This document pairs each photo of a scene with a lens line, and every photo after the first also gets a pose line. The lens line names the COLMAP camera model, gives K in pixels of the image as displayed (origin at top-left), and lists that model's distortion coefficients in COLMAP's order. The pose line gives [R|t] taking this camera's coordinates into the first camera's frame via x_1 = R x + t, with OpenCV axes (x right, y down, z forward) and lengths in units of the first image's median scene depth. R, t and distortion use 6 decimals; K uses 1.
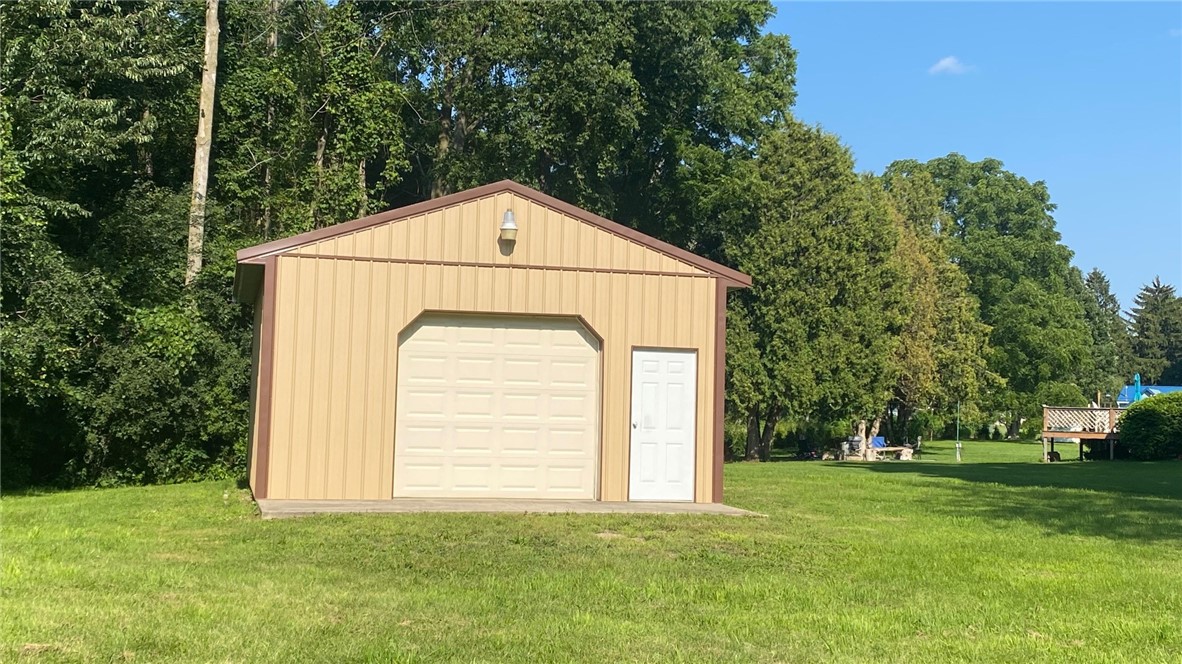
lens RADIAL K [[1518.2, 0, 589.8], [0, 1518.2, 330.7], [0, 0, 1]] dist [0.155097, 0.000000]
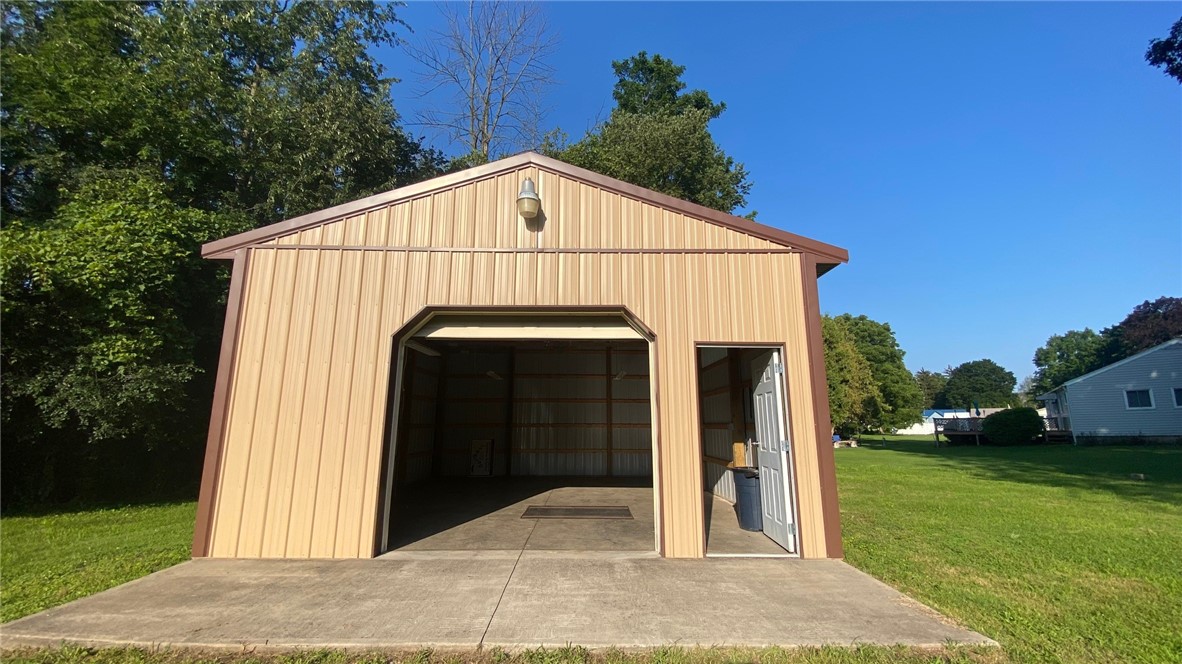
lens RADIAL K [[486.5, 0, 591.2], [0, 486.5, 328.5], [0, 0, 1]] dist [0.017681, -0.000710]
pose [[0.975494, -0.064775, -0.210275, 0.006887], [0.033564, 0.988307, -0.148738, 0.009205], [0.217451, 0.138035, 0.966262, 0.178391]]
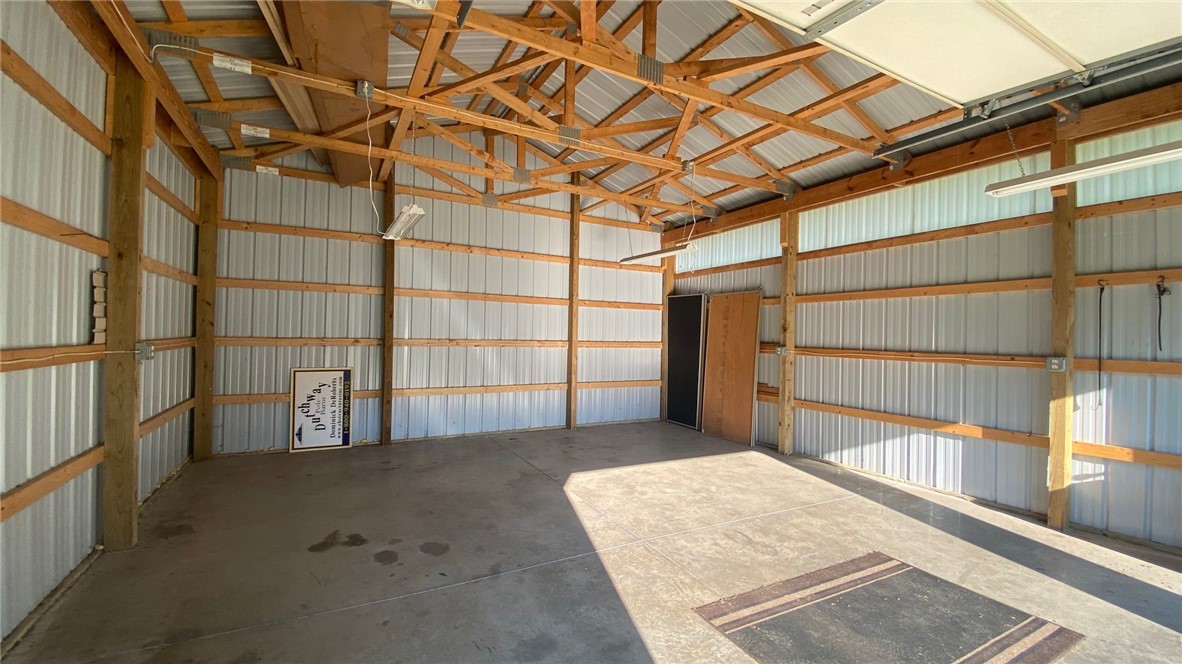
lens RADIAL K [[486.5, 0, 602.1], [0, 486.5, 330.4], [0, 0, 1]] dist [0.017681, -0.000710]
pose [[0.959675, -0.002434, 0.281100, -0.011432], [-0.013131, 0.998483, 0.053475, 0.009302], [-0.280803, -0.055010, 0.958188, 0.203295]]
